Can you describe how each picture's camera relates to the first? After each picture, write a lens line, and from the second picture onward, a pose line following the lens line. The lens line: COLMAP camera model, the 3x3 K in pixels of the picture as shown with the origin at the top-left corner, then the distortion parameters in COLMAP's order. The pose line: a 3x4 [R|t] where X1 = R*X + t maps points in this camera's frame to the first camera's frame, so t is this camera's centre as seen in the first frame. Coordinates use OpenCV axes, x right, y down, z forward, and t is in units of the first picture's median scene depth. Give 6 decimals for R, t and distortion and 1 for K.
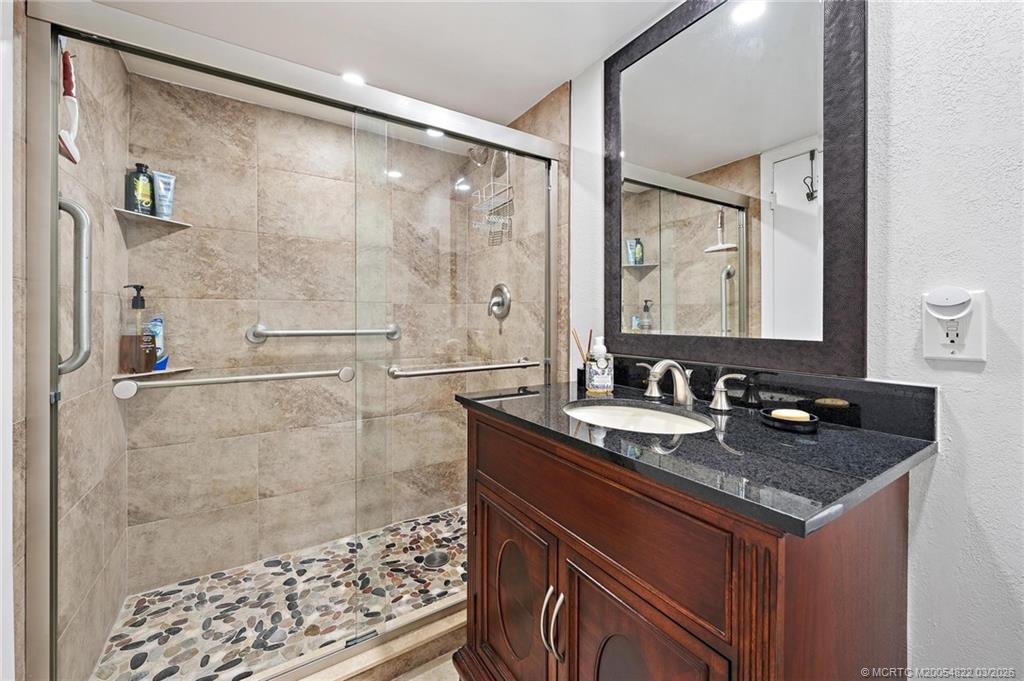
lens RADIAL K [[408.0, 0, 518.8], [0, 408.0, 328.8], [0, 0, 1]] dist [0.000794, 0.000150]
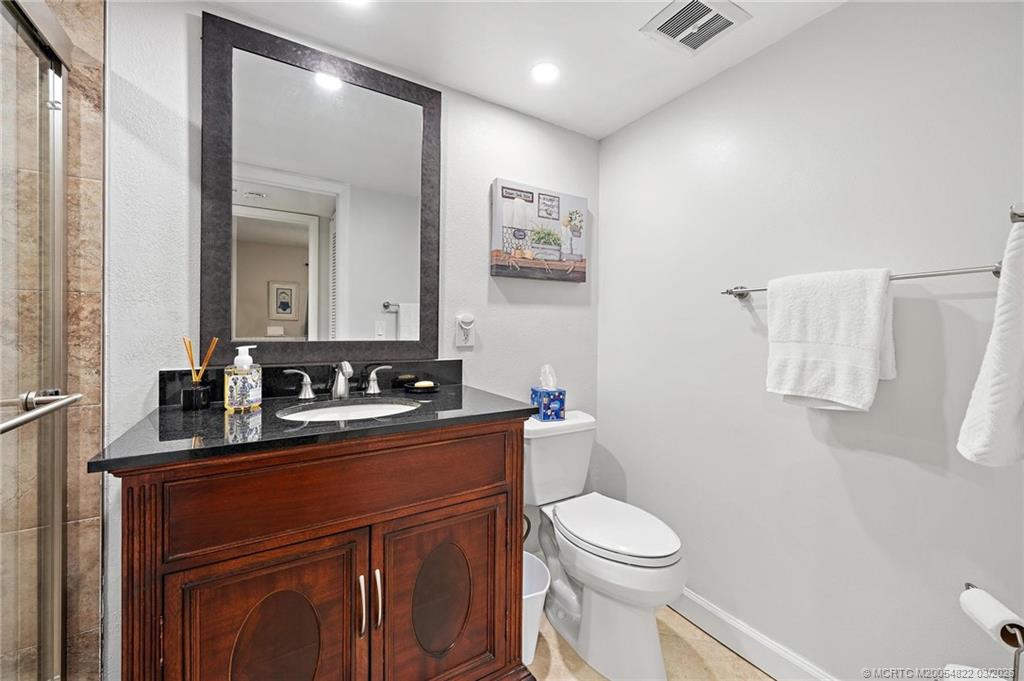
lens RADIAL K [[399.5, 0, 512.0], [0, 399.5, 340.5], [0, 0, 1]] dist [-0.000946, -0.000080]
pose [[0.019042, -0.040722, 0.998989, -0.836056], [0.005385, 0.999160, 0.040626, -0.033038], [-0.999804, 0.004606, 0.019245, 0.506248]]
